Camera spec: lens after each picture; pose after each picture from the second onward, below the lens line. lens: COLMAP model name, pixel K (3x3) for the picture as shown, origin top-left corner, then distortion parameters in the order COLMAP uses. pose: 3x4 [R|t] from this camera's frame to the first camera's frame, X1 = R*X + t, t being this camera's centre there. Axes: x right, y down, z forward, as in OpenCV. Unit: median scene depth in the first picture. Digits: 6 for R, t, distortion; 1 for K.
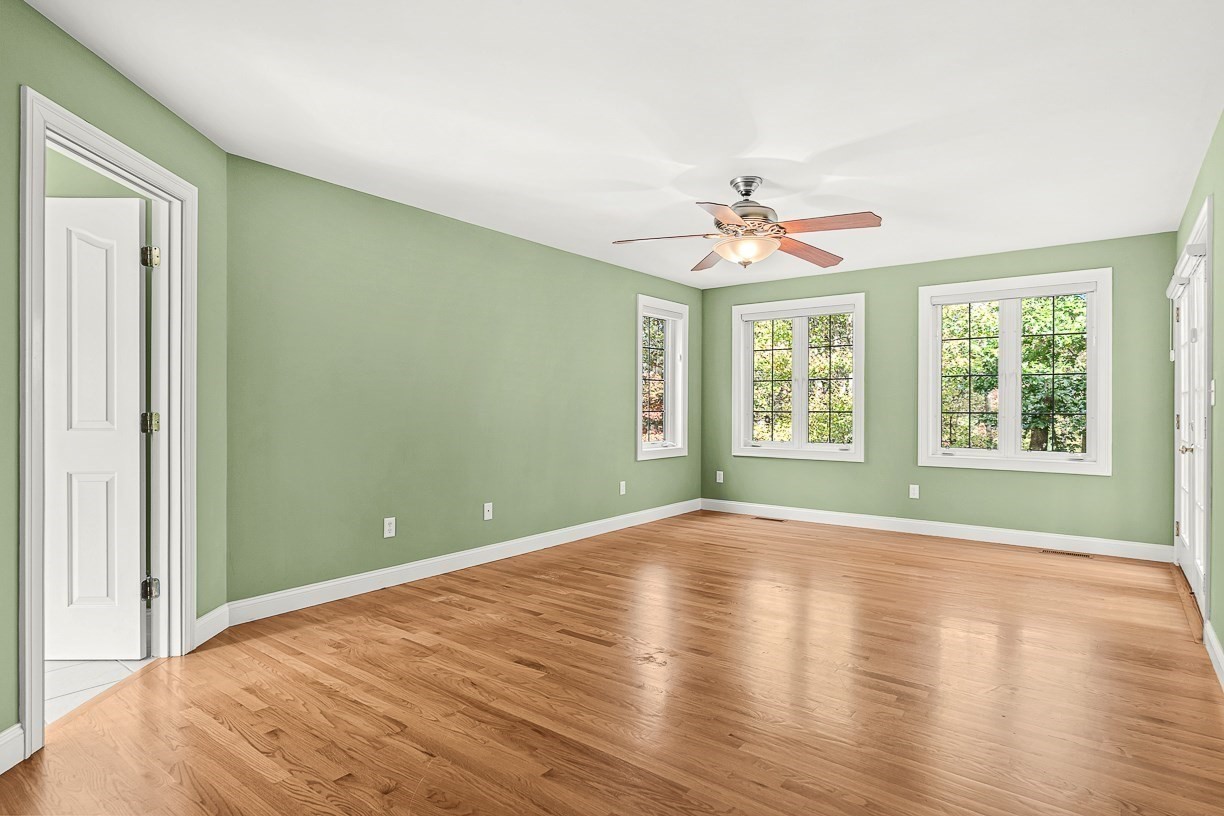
lens RADIAL K [[670.5, 0, 611.4], [0, 670.5, 406.3], [0, 0, 1]] dist [0.000188, 0.000014]
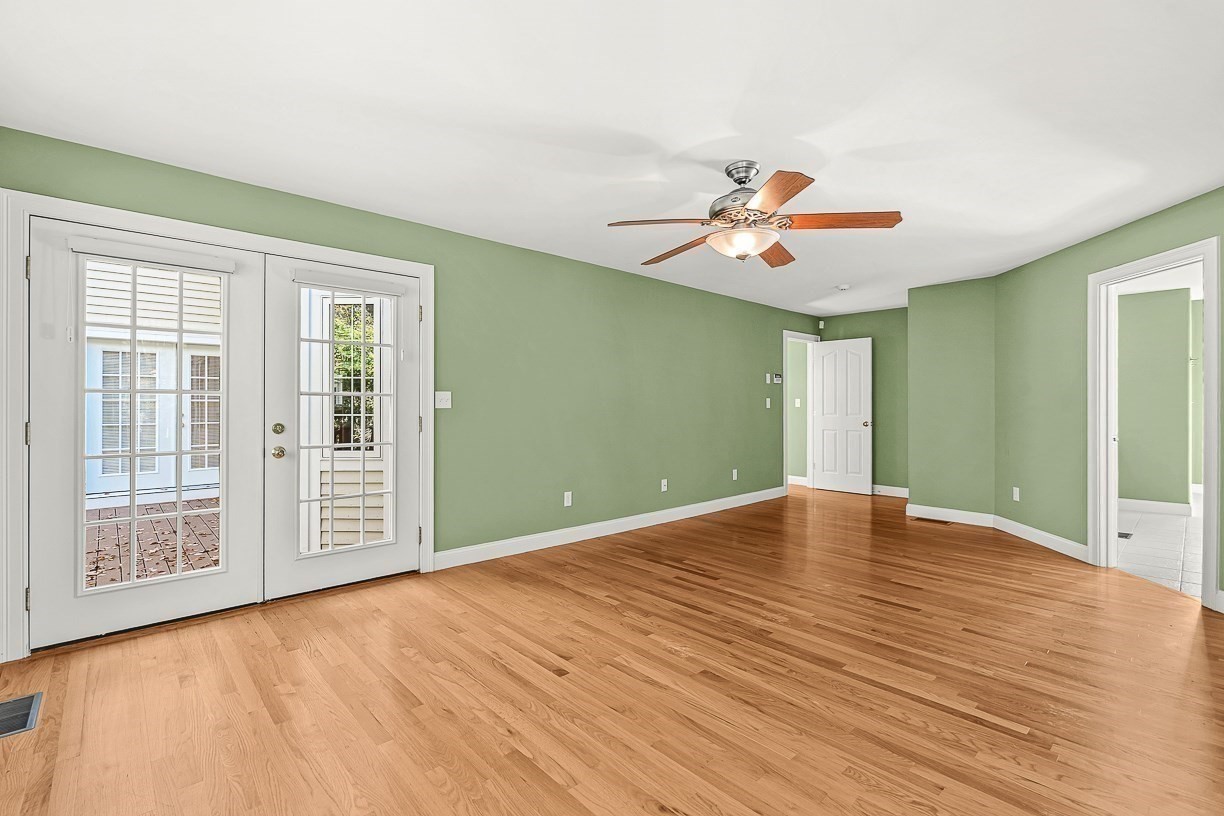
lens RADIAL K [[546.6, 0, 615.1], [0, 546.6, 408.4], [0, 0, 1]] dist [0.001333, -0.001207]
pose [[-0.985864, -0.008124, 0.167352, 0.289672], [-0.007807, 0.999966, 0.002556, -0.006666], [-0.167367, 0.001214, -0.985894, 2.075056]]
